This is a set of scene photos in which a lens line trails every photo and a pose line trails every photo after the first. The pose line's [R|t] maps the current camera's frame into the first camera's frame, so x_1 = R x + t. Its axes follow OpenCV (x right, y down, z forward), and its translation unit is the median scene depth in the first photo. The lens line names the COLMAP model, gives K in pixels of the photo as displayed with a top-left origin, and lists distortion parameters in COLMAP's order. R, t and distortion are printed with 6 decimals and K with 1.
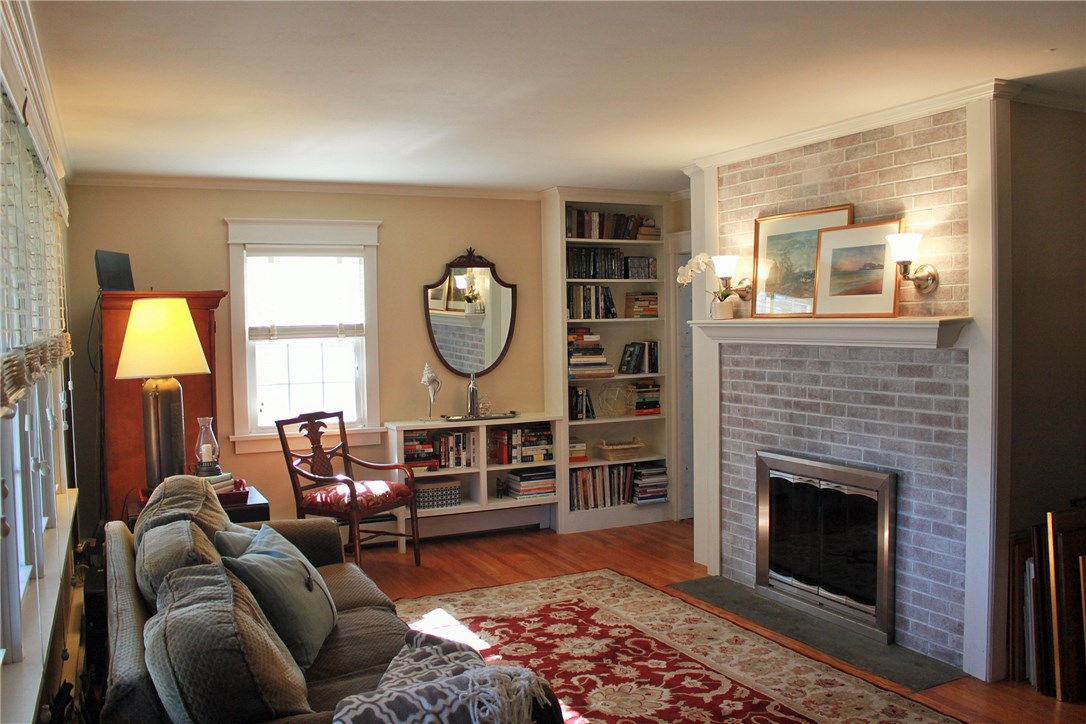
lens RADIAL K [[920.3, 0, 542.5], [0, 920.3, 360.3], [0, 0, 1]] dist [-0.134650, 0.020708]
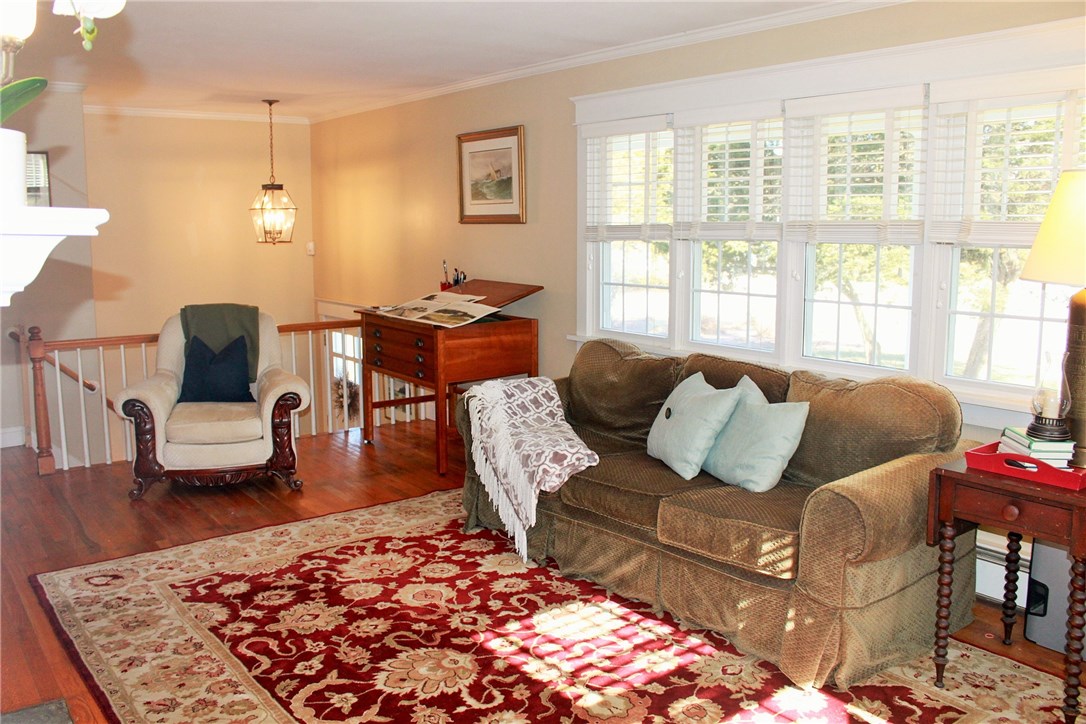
lens RADIAL K [[920.3, 0, 543.8], [0, 920.3, 360.7], [0, 0, 1]] dist [-0.134650, 0.020708]
pose [[-0.978639, 0.052177, -0.198854, 0.141540], [0.013293, 0.981294, 0.192058, -0.066419], [0.205156, 0.185312, -0.961026, 1.777788]]
